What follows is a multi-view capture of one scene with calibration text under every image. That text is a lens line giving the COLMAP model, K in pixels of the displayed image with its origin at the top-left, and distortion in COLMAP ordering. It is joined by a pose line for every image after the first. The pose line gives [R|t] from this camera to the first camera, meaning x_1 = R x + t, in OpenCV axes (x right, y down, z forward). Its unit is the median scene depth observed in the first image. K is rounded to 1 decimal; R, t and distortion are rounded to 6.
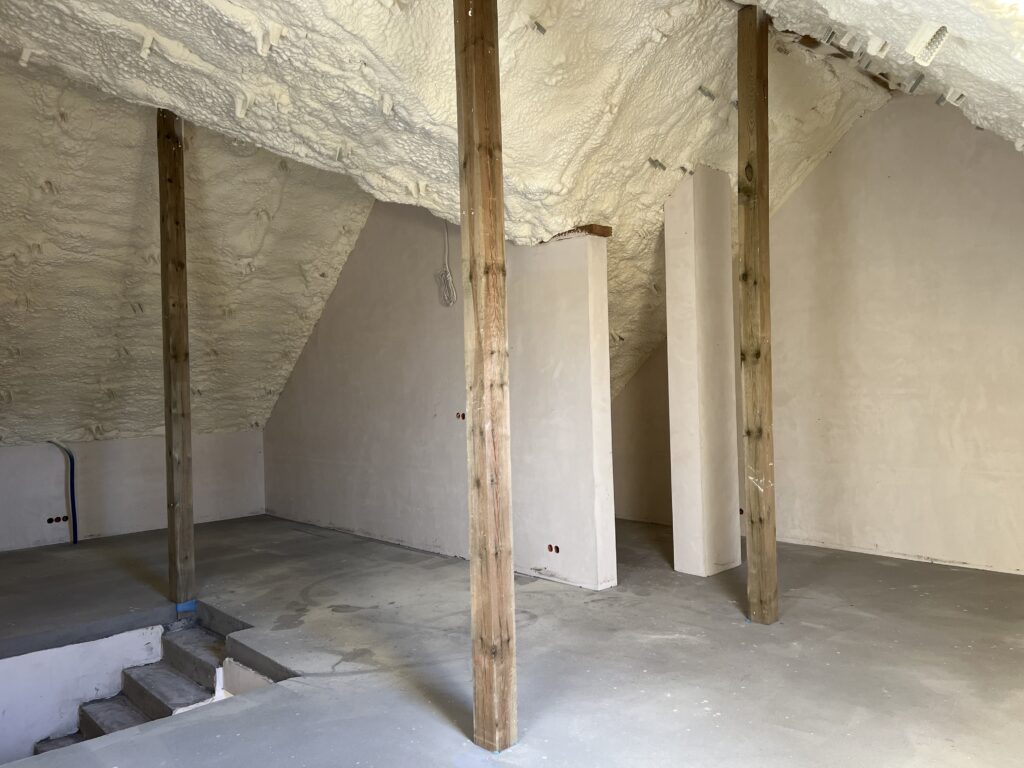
lens RADIAL K [[772.1, 0, 512.0], [0, 772.1, 384.0], [0, 0, 1]] dist [0.032040, -0.006040]
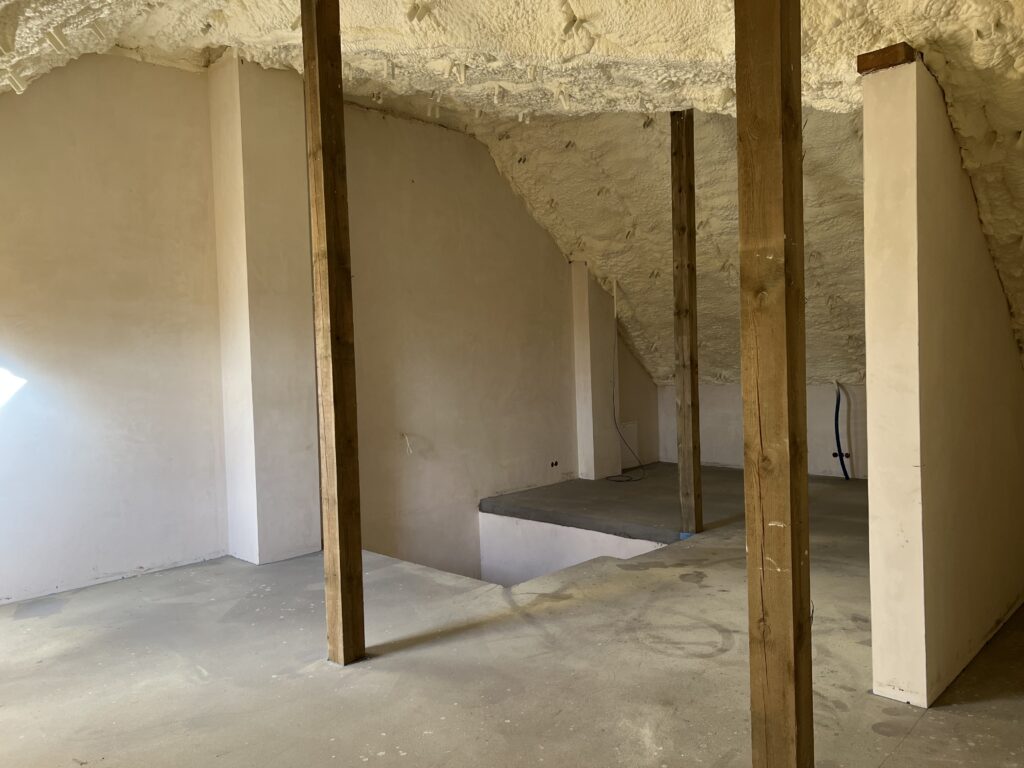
lens RADIAL K [[772.1, 0, 512.0], [0, 772.1, 384.0], [0, 0, 1]] dist [0.032040, -0.006040]
pose [[0.059324, 0.061565, -0.996338, 0.747730], [0.030396, 0.997522, 0.063448, -0.012717], [0.997776, -0.034048, 0.057306, 0.785421]]
